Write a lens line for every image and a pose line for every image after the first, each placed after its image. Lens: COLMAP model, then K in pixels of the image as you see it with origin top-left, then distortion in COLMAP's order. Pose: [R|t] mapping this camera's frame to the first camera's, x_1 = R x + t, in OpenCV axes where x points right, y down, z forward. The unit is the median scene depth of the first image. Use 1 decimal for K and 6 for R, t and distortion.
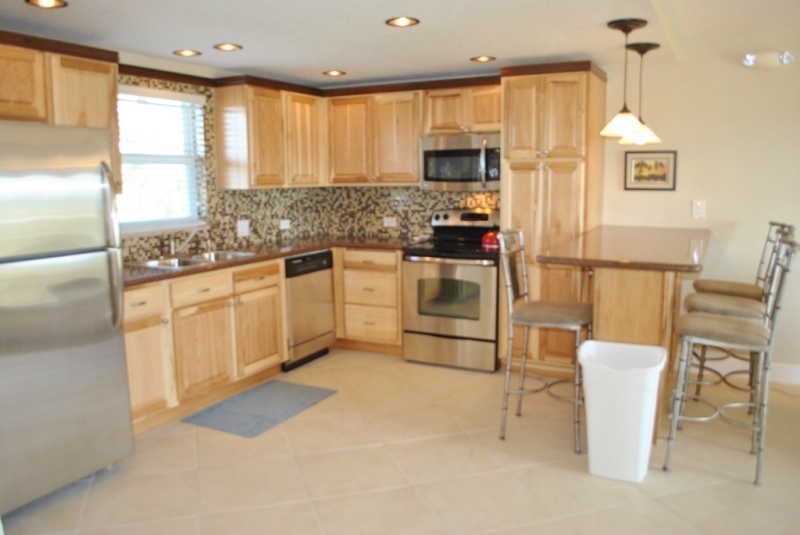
lens RADIAL K [[648.8, 0, 400.0], [0, 648.8, 267.5], [0, 0, 1]] dist [-0.004368, 0.000072]
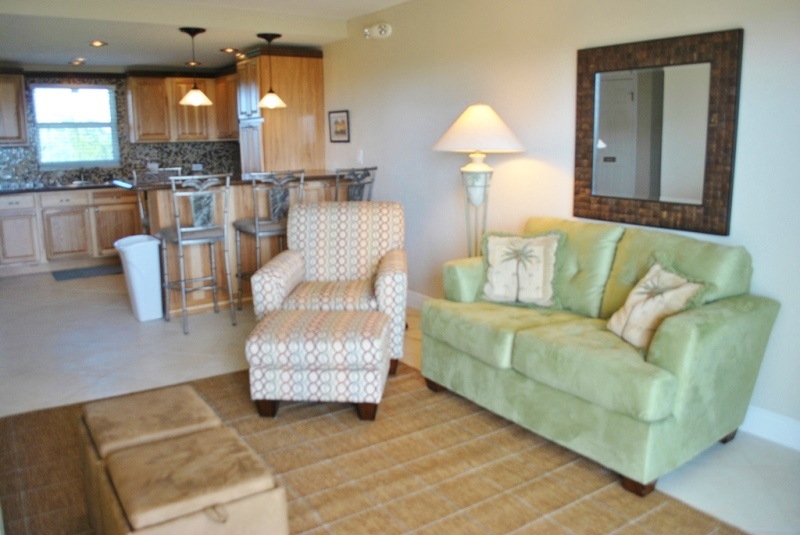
lens RADIAL K [[635.2, 0, 400.0], [0, 635.2, 267.5], [0, 0, 1]] dist [-0.045952, -0.000508]
pose [[0.865523, 0.096590, -0.491468, 1.084394], [-0.065445, 0.994626, 0.080221, 0.016695], [0.496575, -0.037269, 0.867193, -0.023535]]
